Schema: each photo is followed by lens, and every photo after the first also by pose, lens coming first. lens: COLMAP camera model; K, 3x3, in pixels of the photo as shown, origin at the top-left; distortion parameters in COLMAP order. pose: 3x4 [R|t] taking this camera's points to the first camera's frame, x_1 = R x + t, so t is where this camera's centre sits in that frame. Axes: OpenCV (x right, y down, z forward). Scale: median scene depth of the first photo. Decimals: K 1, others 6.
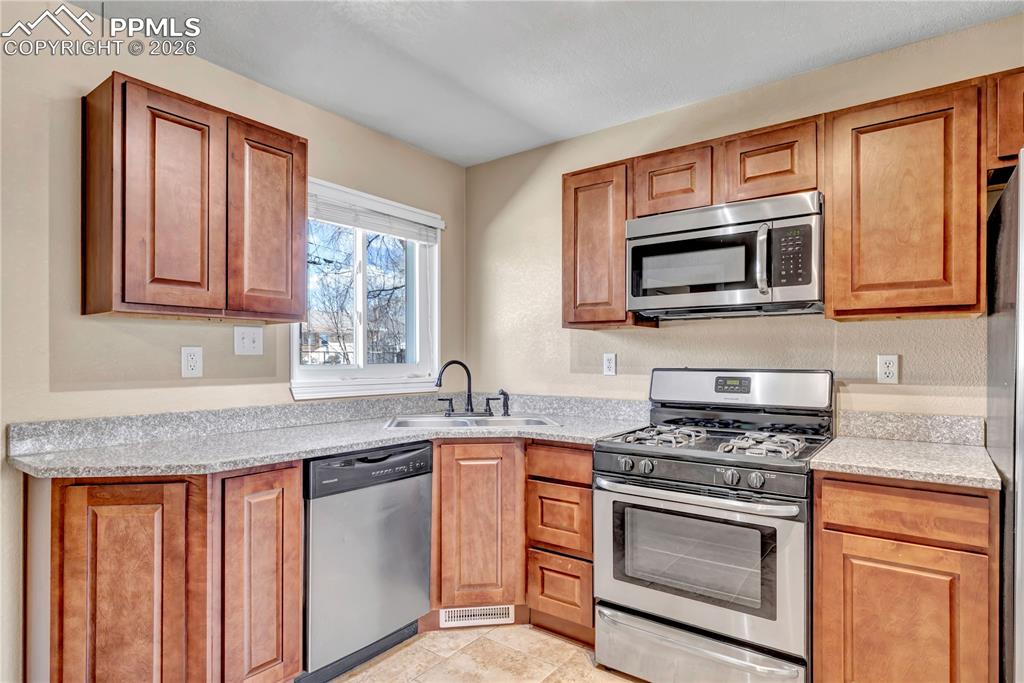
lens RADIAL K [[558.2, 0, 512.9], [0, 558.2, 357.5], [0, 0, 1]] dist [-0.005343, -0.000182]
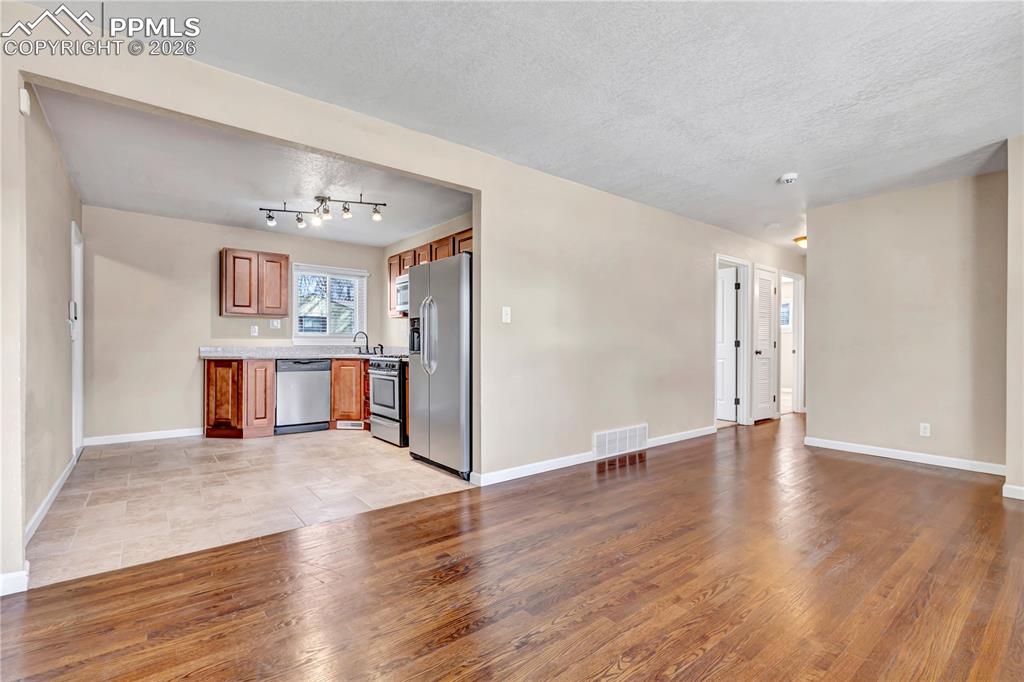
lens RADIAL K [[467.5, 0, 513.2], [0, 467.5, 346.8], [0, 0, 1]] dist [0.001108, -0.000151]
pose [[0.967258, -0.002523, -0.253781, 1.574137], [0.001746, 0.999993, -0.003289, 0.115672], [0.253787, 0.002738, 0.967256, -1.218616]]
